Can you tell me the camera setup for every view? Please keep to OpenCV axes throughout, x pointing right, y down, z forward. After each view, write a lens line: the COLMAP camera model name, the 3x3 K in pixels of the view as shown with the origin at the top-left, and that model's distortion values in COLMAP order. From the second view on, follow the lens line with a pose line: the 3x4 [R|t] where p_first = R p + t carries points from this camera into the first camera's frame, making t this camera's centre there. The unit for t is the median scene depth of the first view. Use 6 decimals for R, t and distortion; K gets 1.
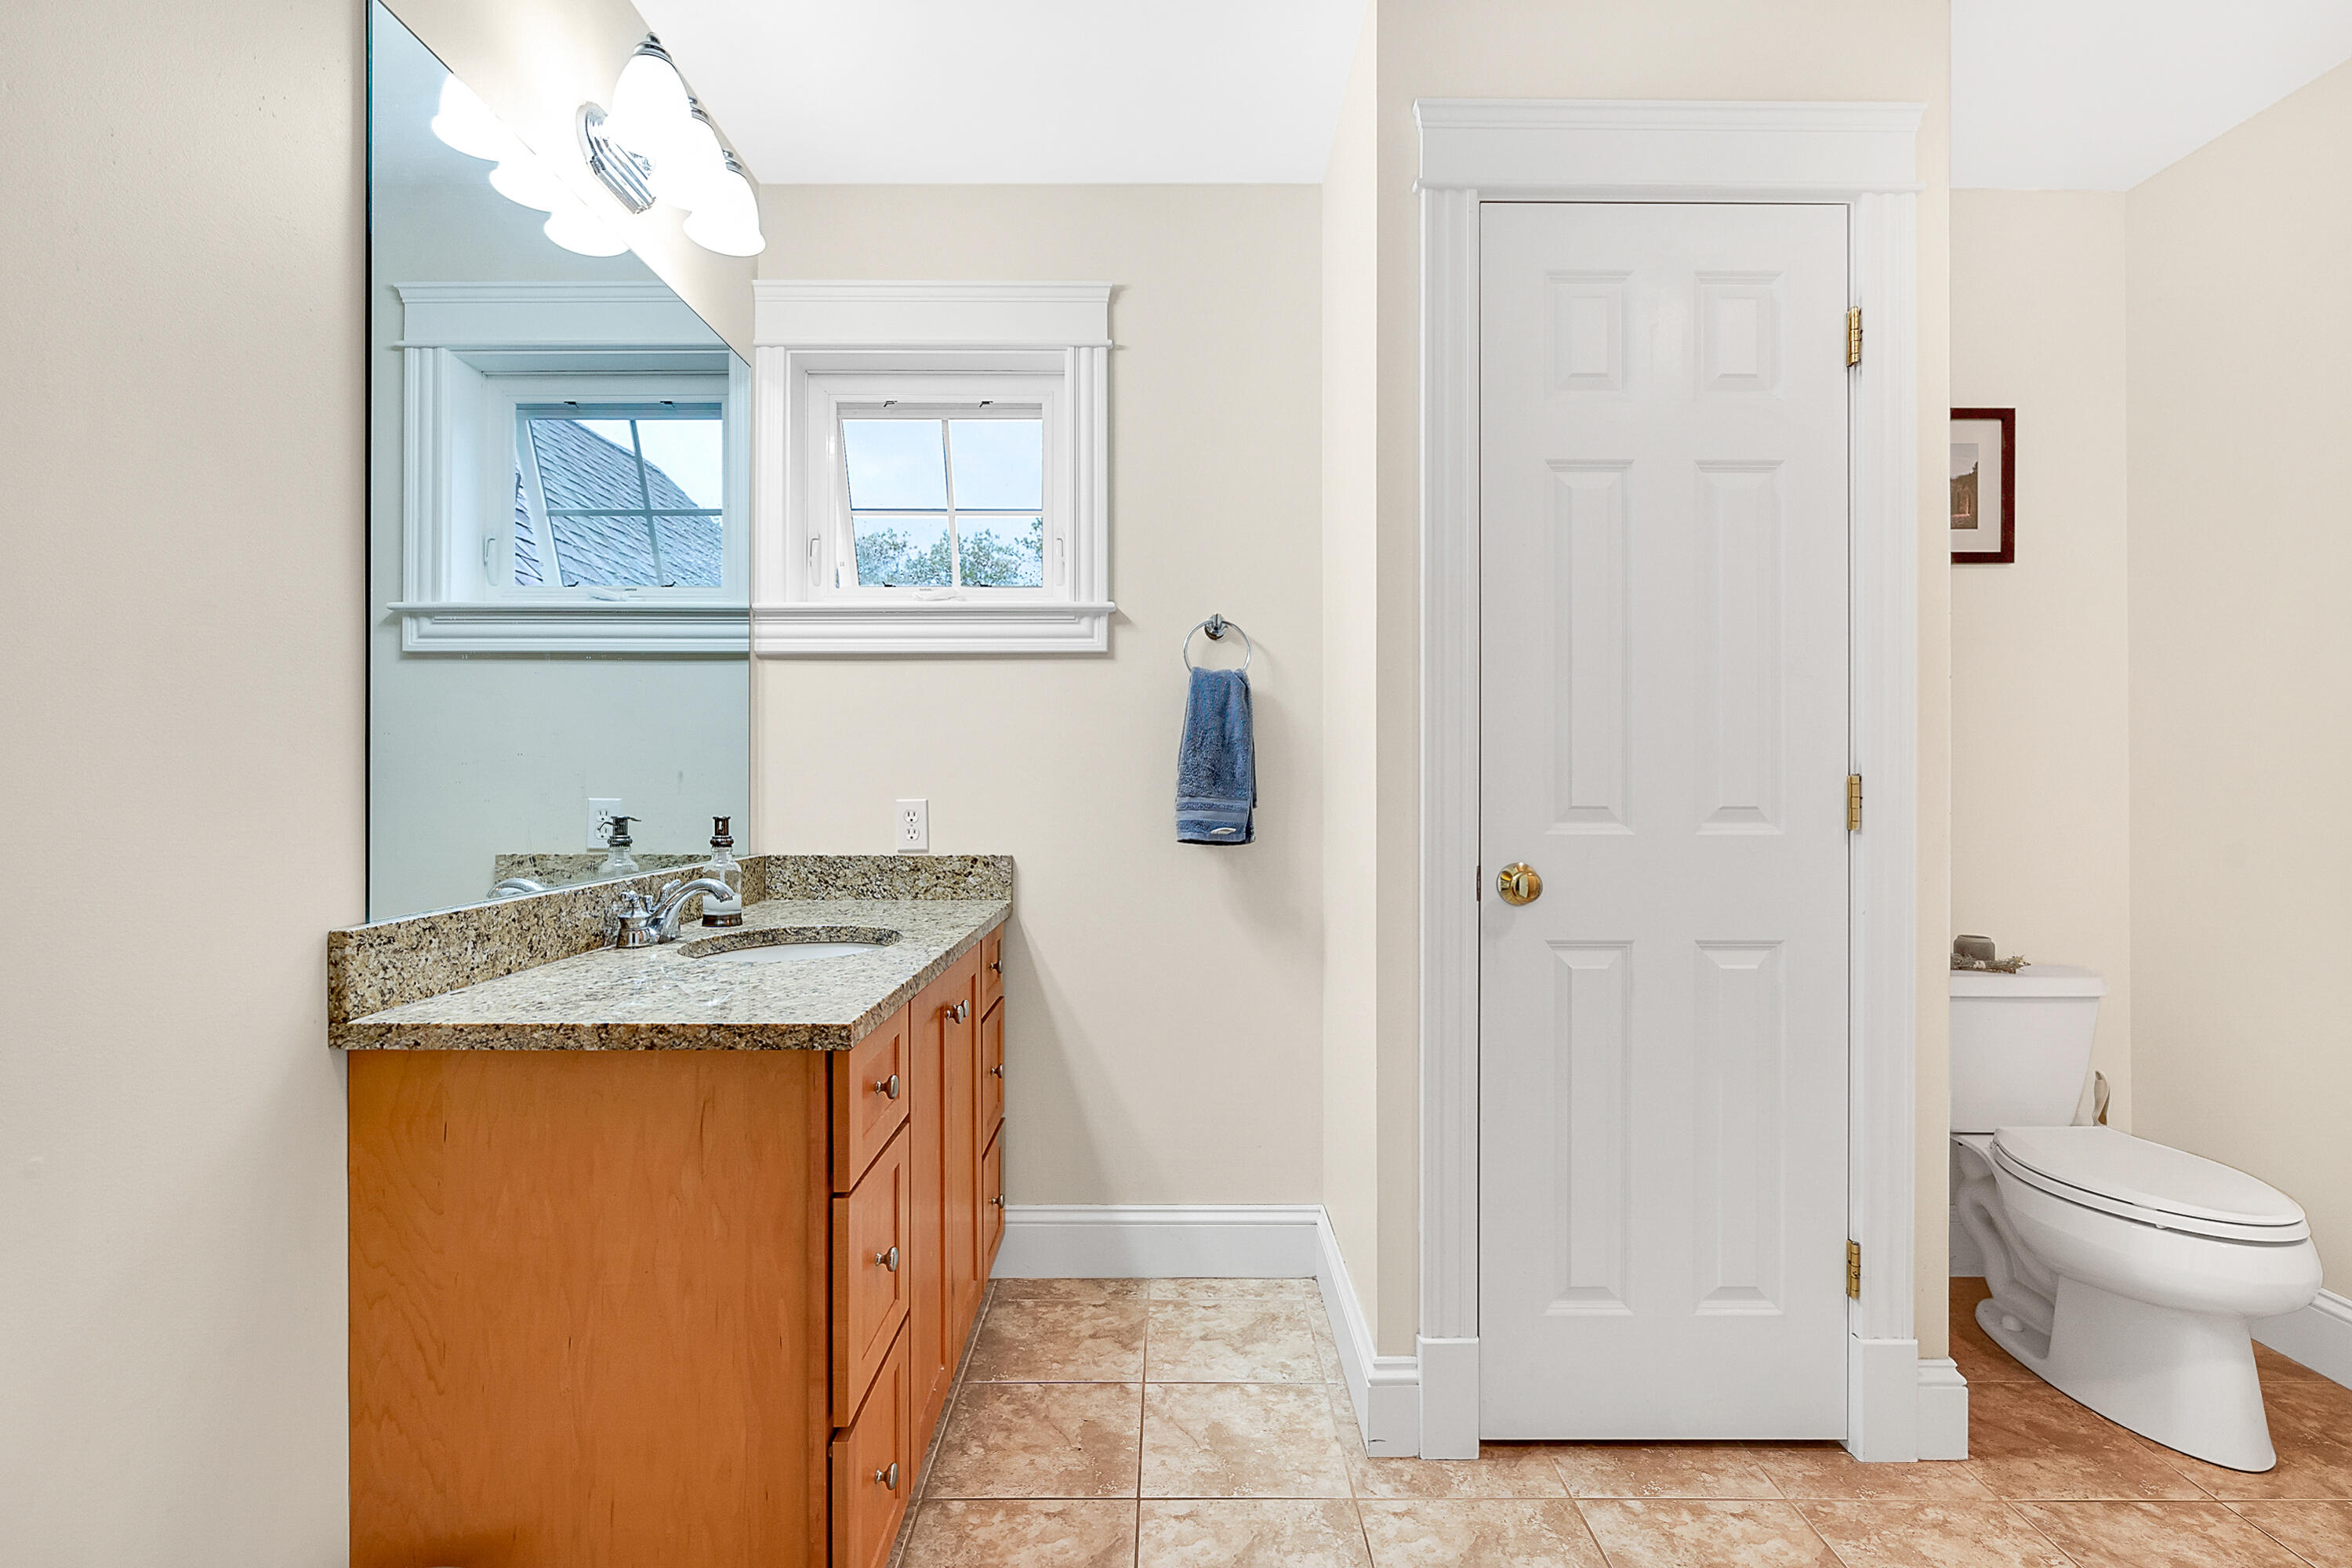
lens RADIAL K [[1102.6, 0, 1176.0], [0, 1102.6, 784.0], [0, 0, 1]] dist [-0.003984, -0.000493]
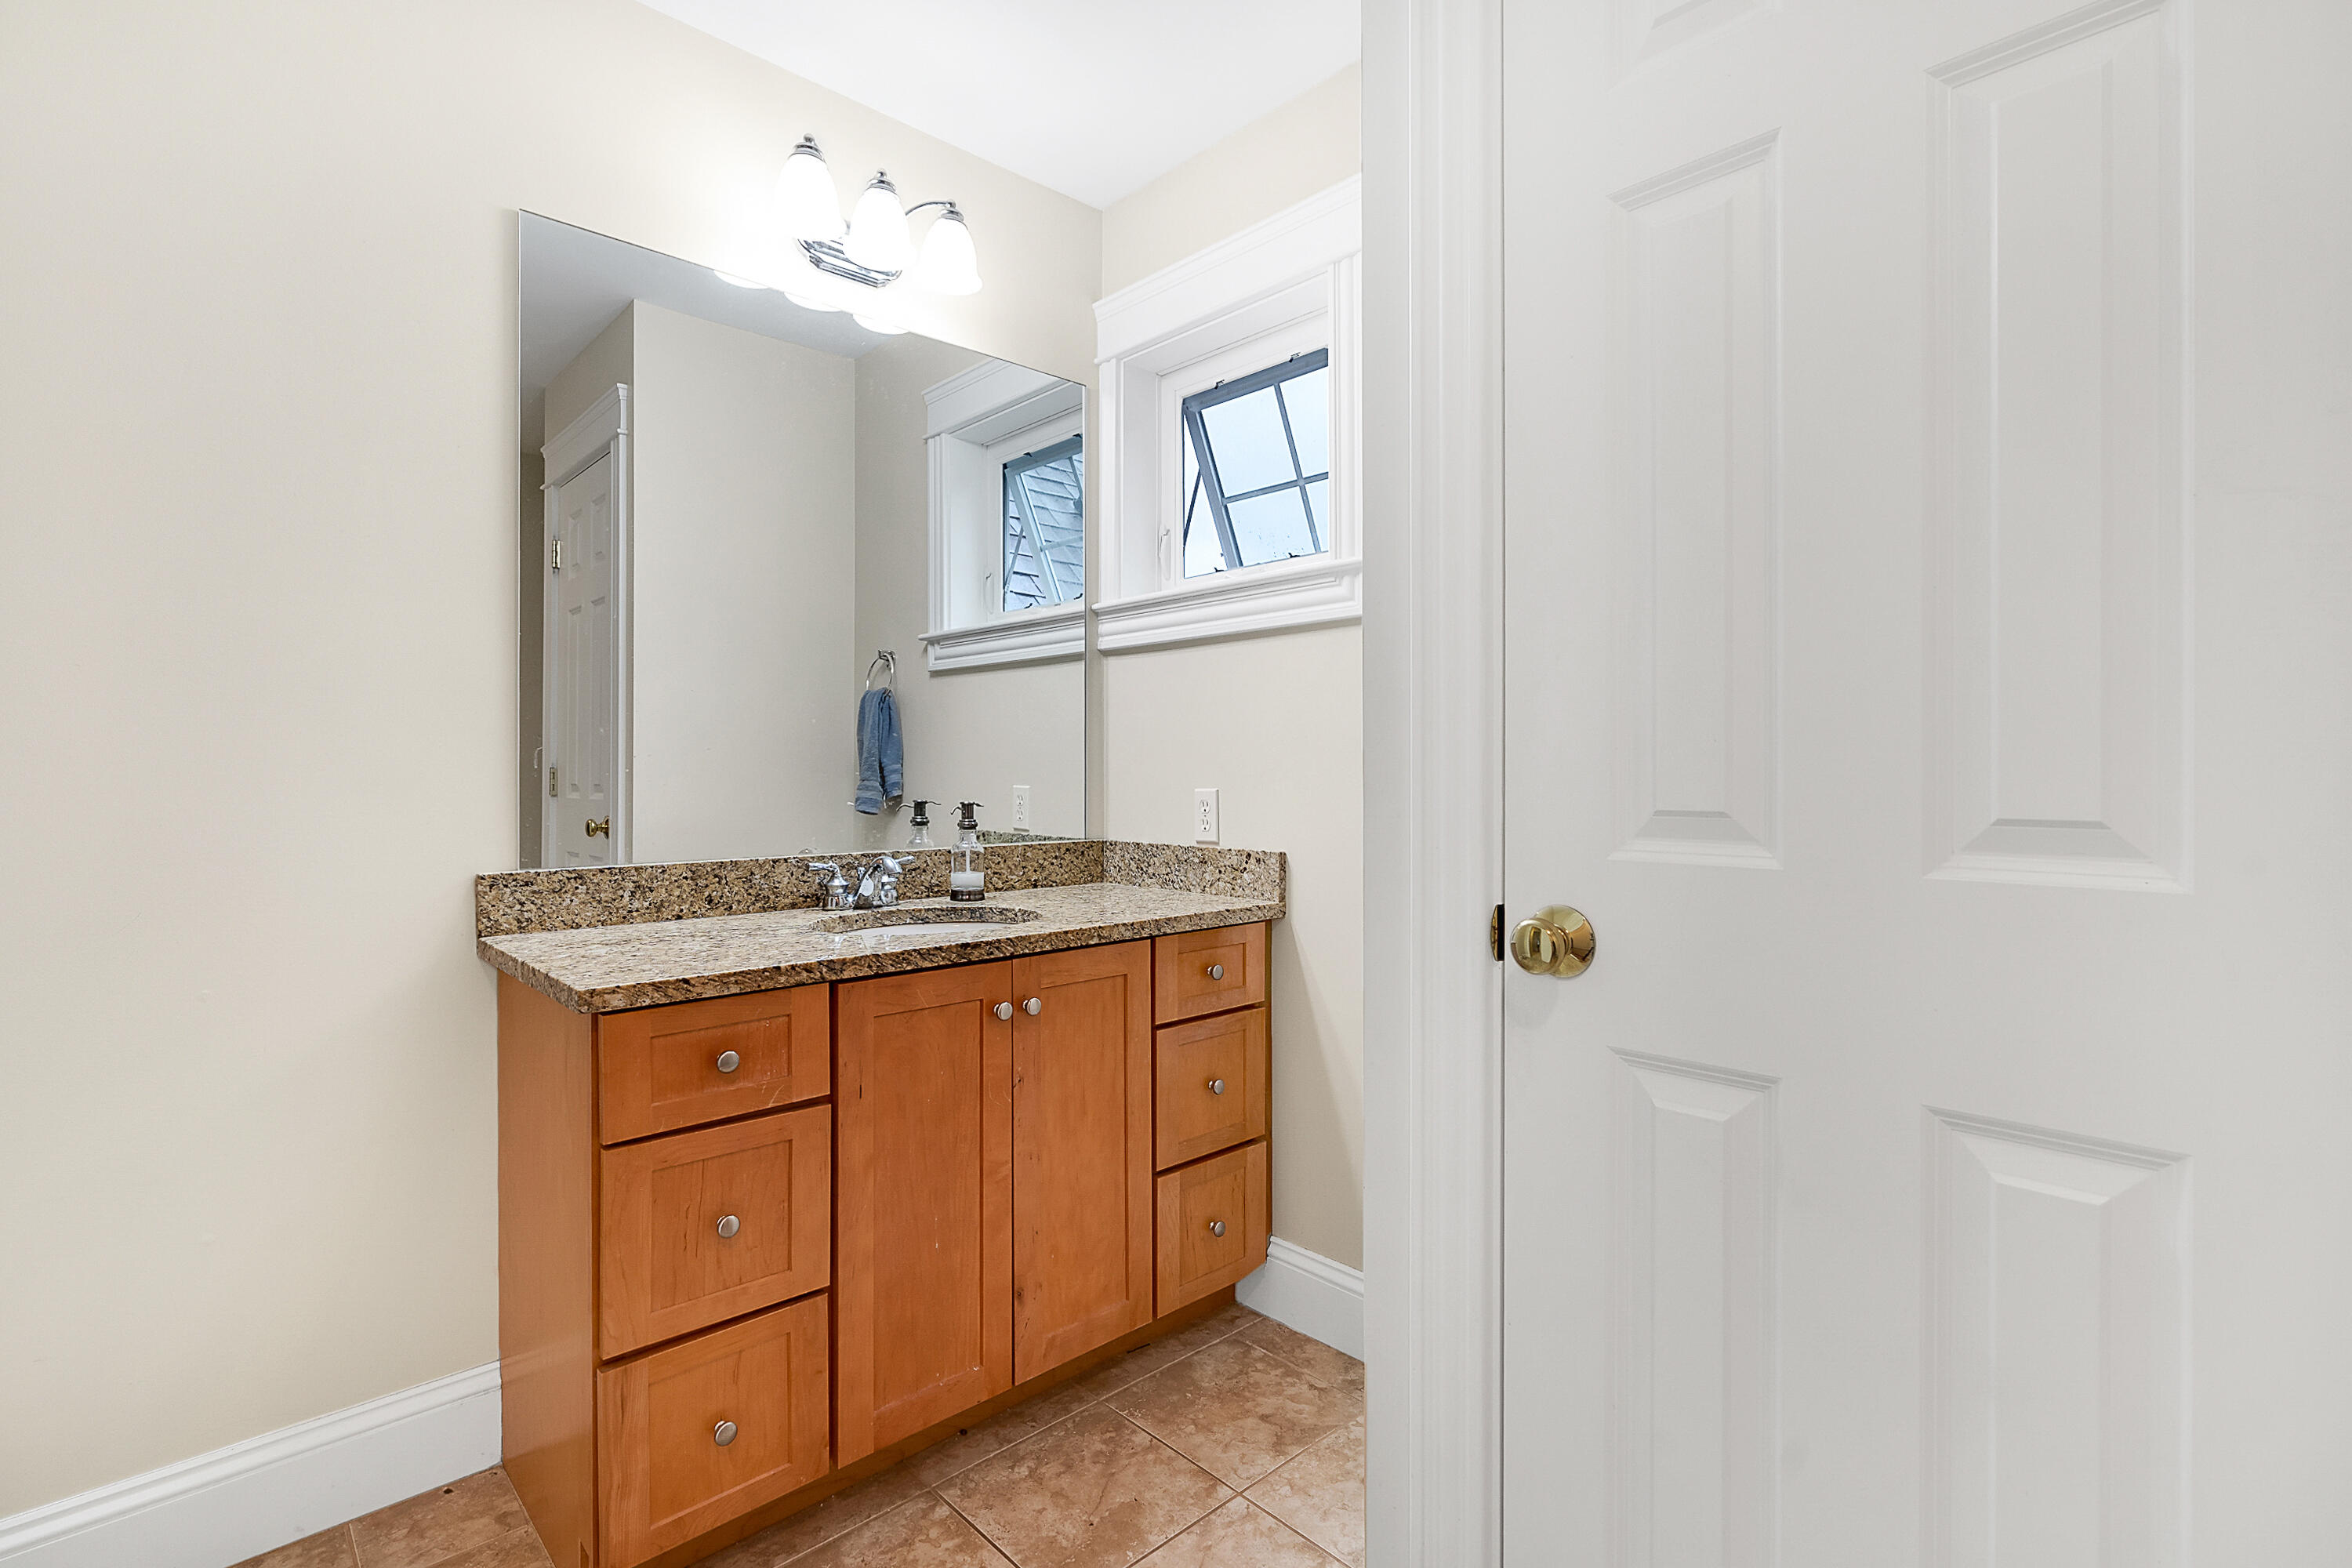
lens RADIAL K [[1065.9, 0, 1170.8], [0, 1065.9, 777.8], [0, 0, 1]] dist [-0.008867, 0.001168]
pose [[0.691123, 0.002491, -0.722733, 0.505858], [-0.000986, 0.999996, 0.002504, 0.002273], [0.722736, -0.001018, 0.691123, 0.405512]]
